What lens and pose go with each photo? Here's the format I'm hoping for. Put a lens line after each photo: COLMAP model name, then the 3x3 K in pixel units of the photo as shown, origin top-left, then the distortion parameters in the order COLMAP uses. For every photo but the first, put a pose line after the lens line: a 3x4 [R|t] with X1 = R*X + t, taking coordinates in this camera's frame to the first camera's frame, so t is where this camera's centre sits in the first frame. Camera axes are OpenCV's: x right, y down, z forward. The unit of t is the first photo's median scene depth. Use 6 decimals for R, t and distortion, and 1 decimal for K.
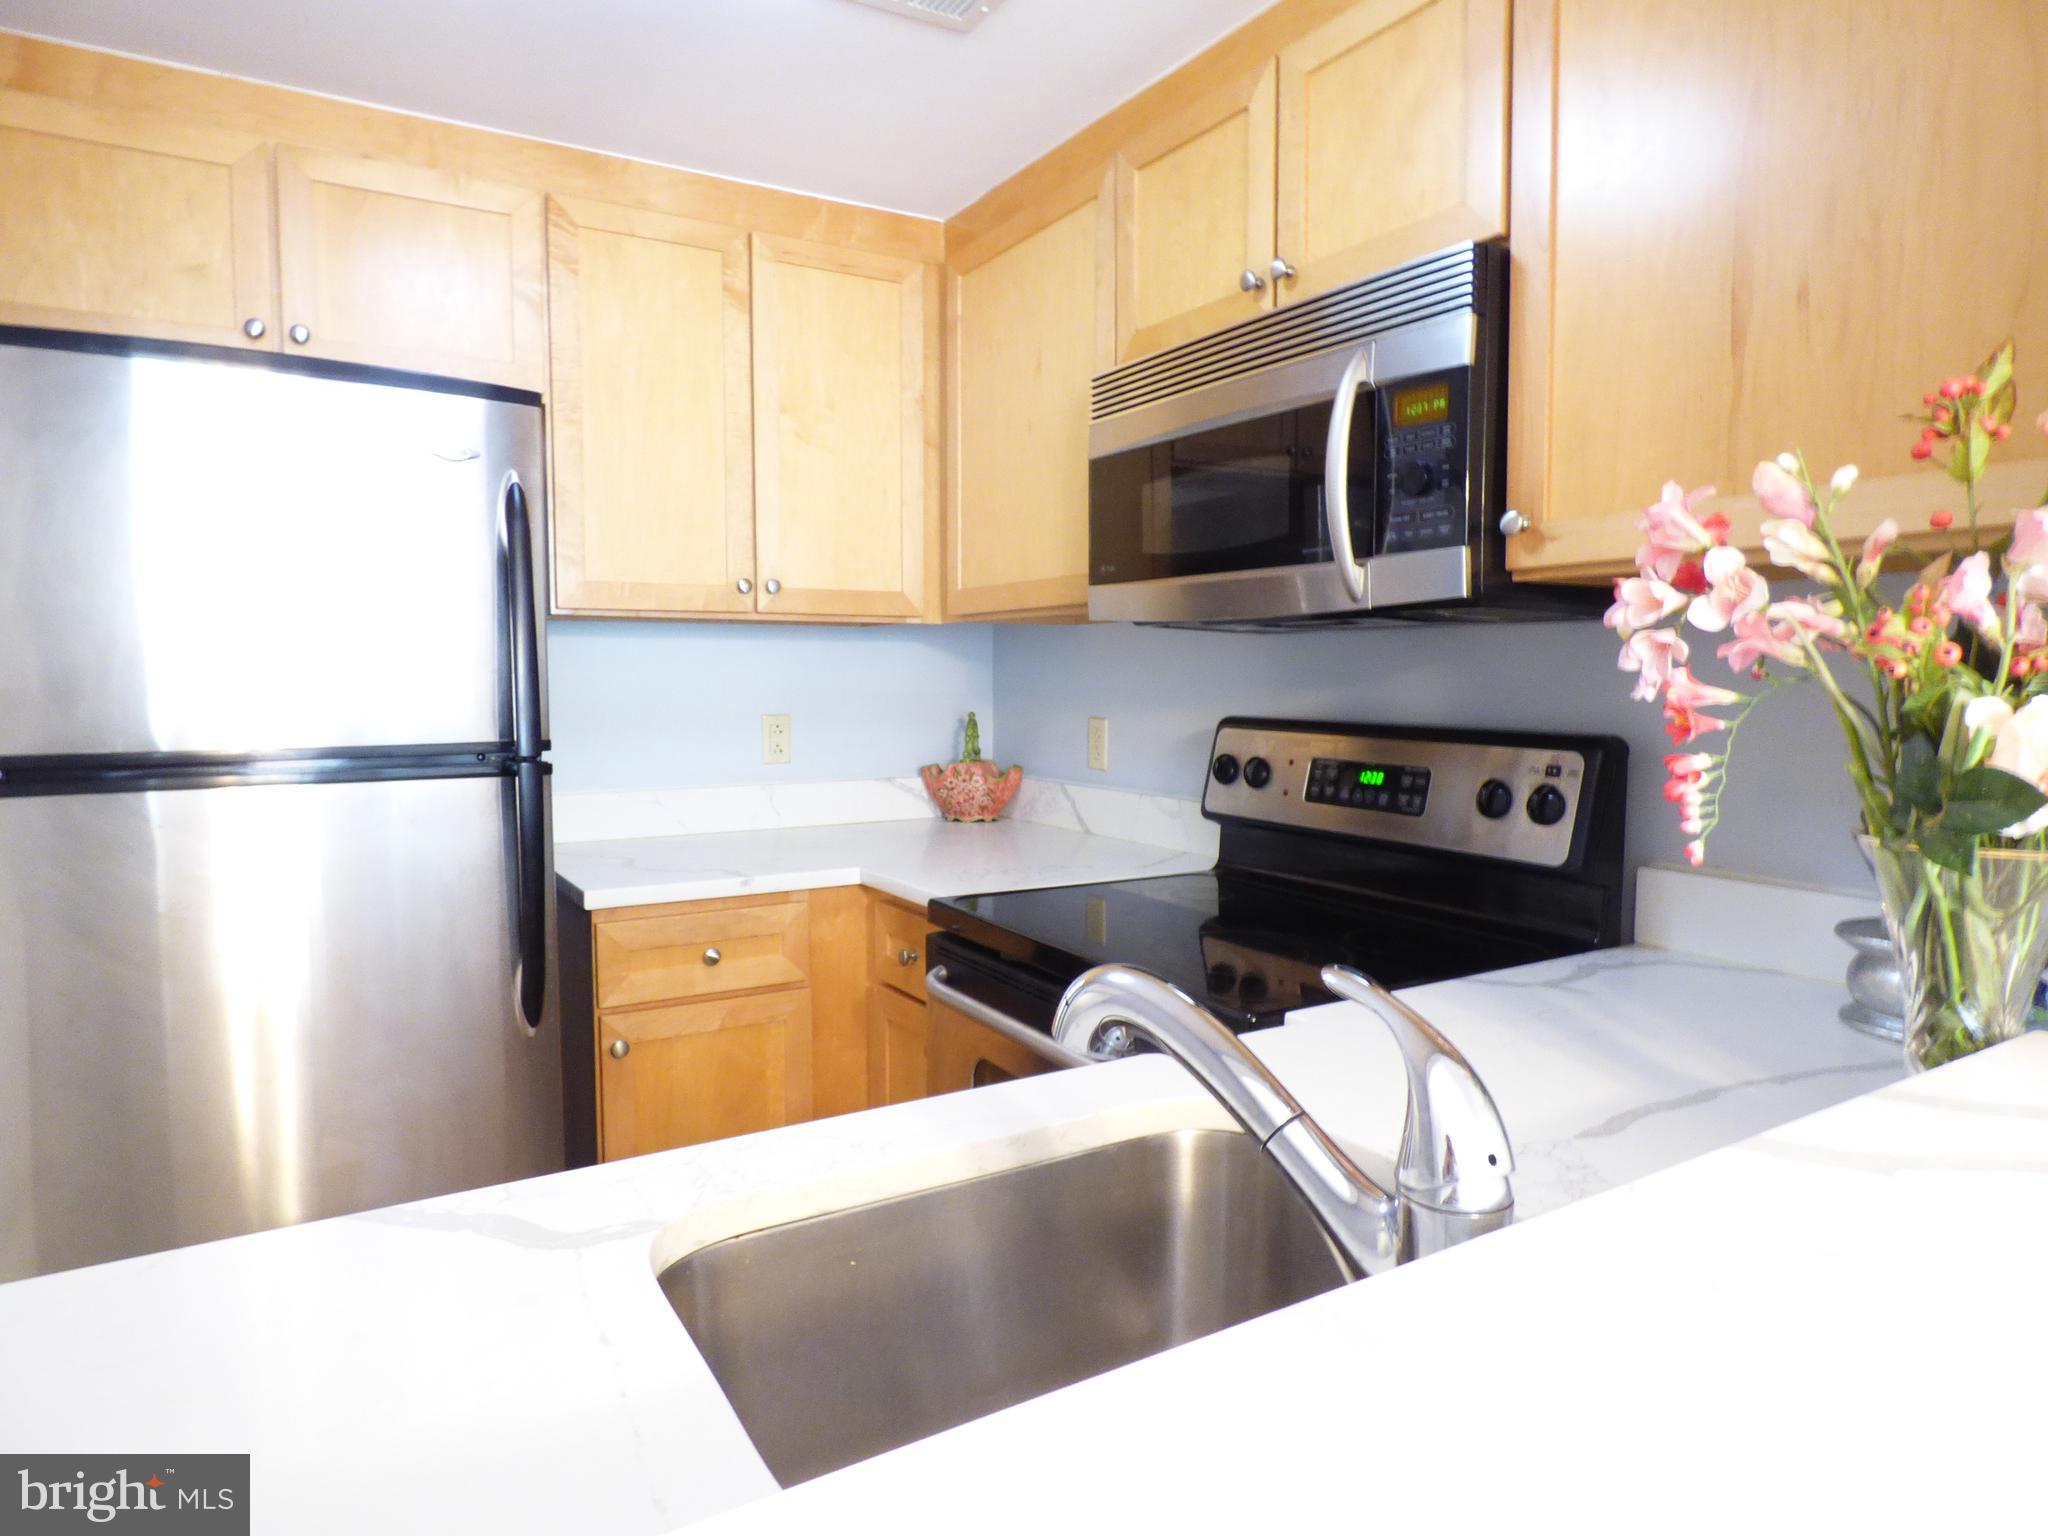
lens RADIAL K [[1222.3, 0, 1026.1], [0, 1222.3, 766.4], [0, 0, 1]] dist [-0.016076, 0.001688]
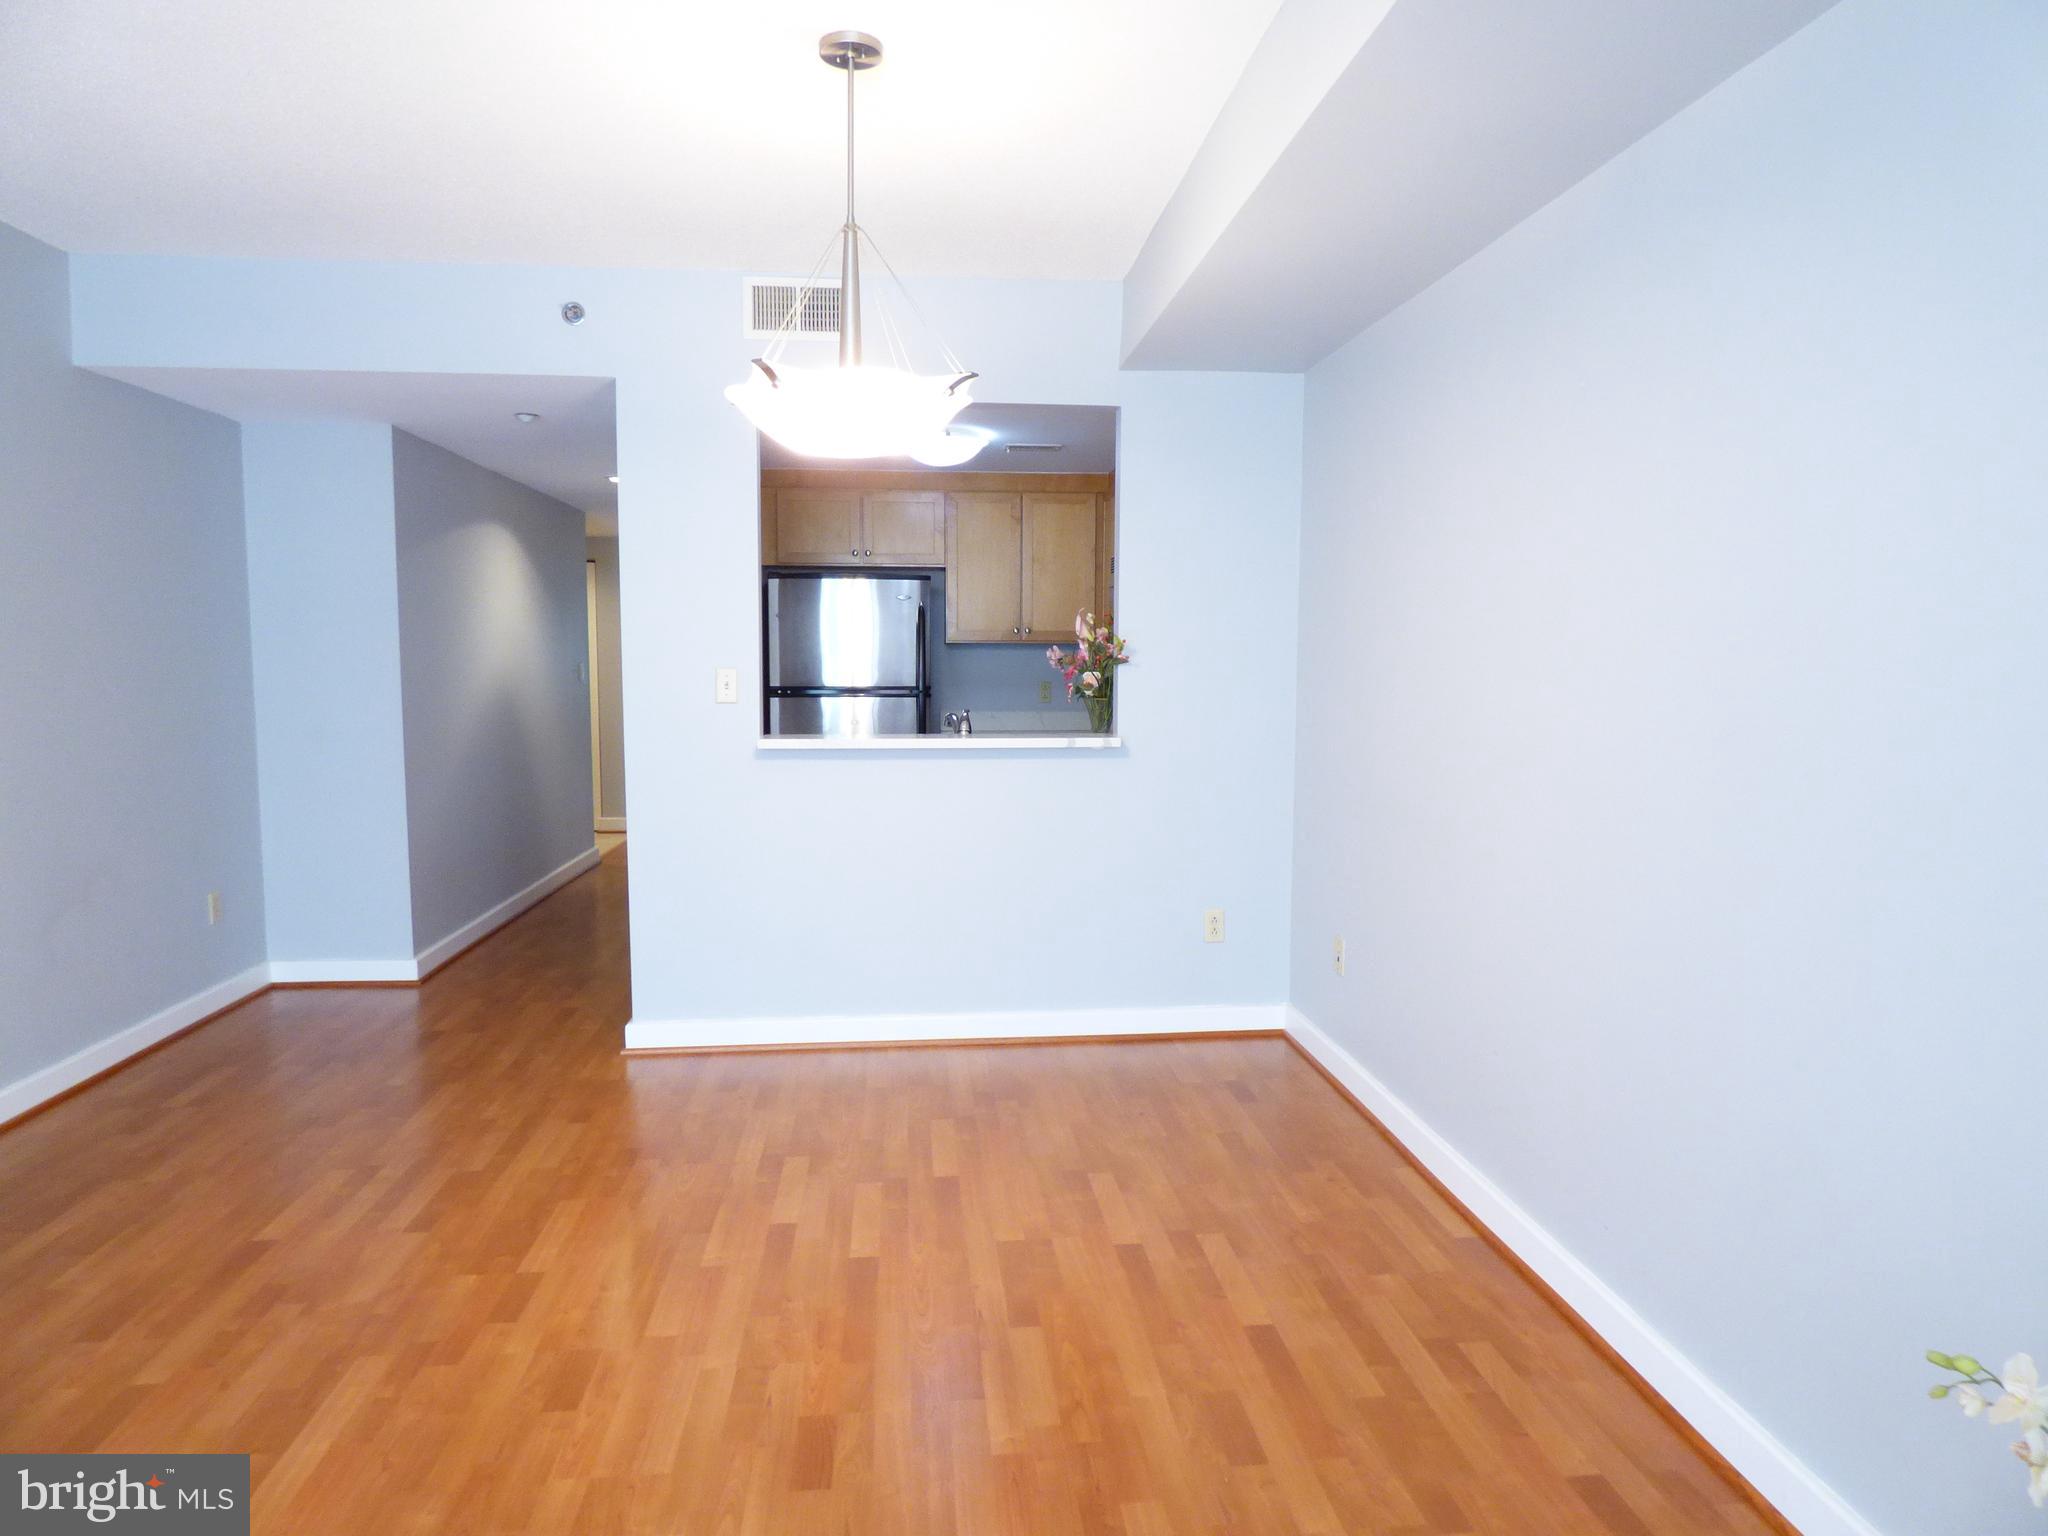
lens RADIAL K [[1222.3, 0, 1026.1], [0, 1222.3, 766.4], [0, 0, 1]] dist [-0.016076, 0.001688]
pose [[0.901834, 0.041648, -0.430070, 1.084151], [-0.037359, 0.999132, 0.018416, 0.107738], [0.430464, -0.000542, 0.902607, -1.575690]]
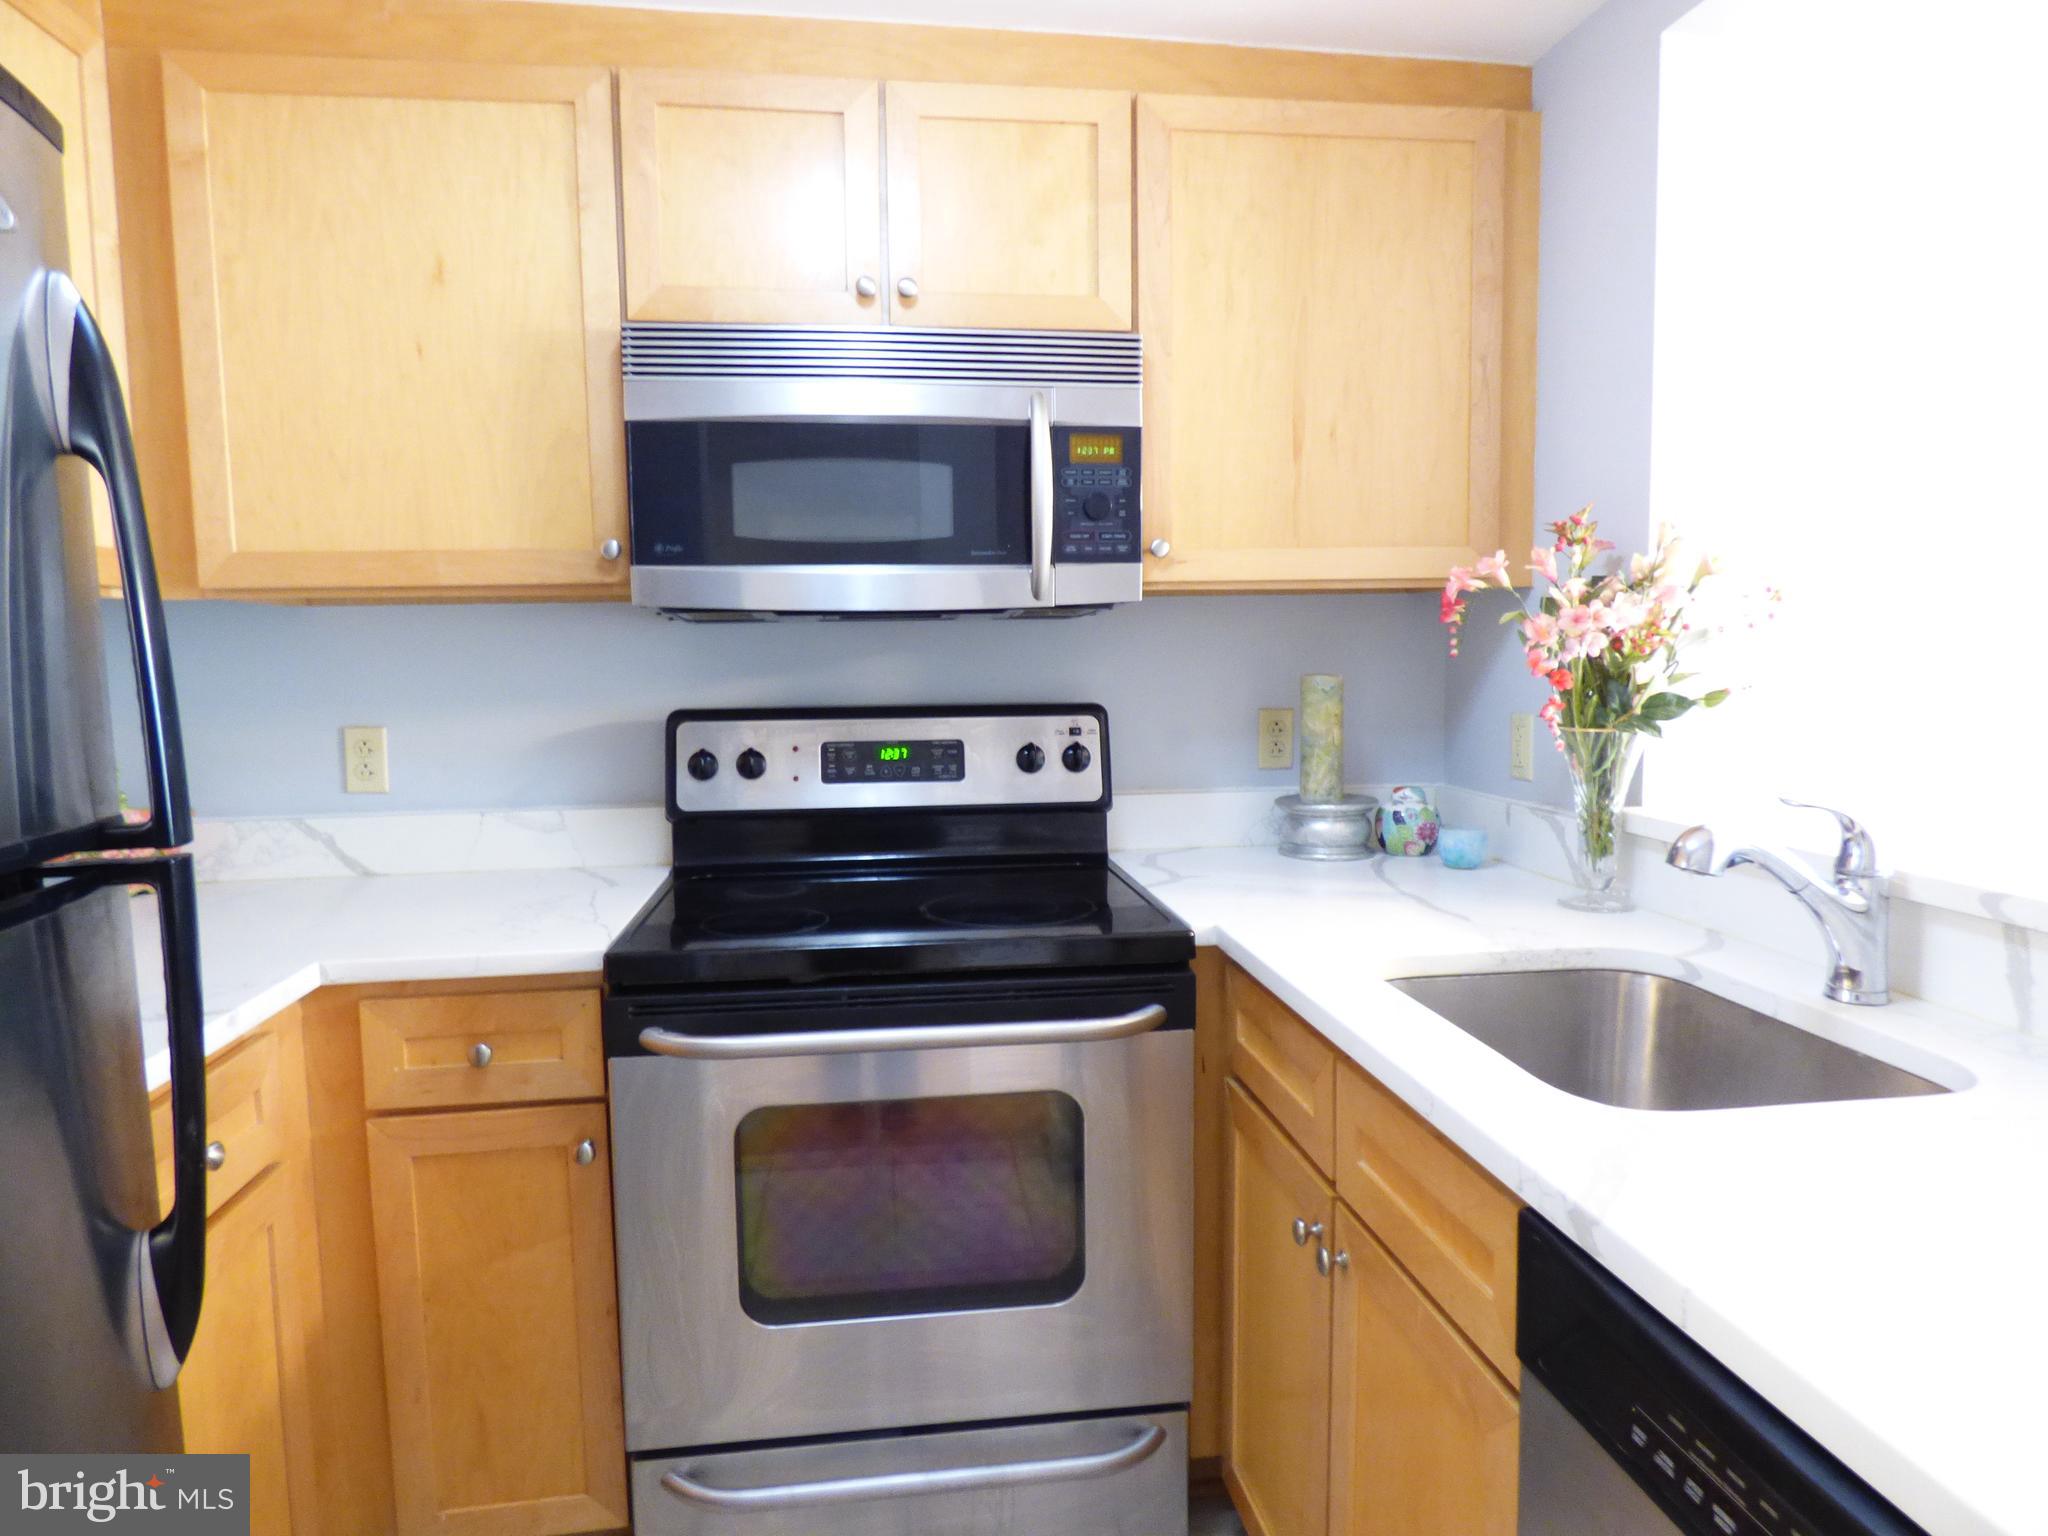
lens RADIAL K [[1222.3, 0, 1026.1], [0, 1222.3, 766.4], [0, 0, 1]] dist [-0.016076, 0.001688]
pose [[0.399004, -0.093752, 0.912144, -0.689137], [0.083703, 0.994330, 0.065585, -0.042751], [-0.913121, 0.050180, 0.404590, 0.433516]]
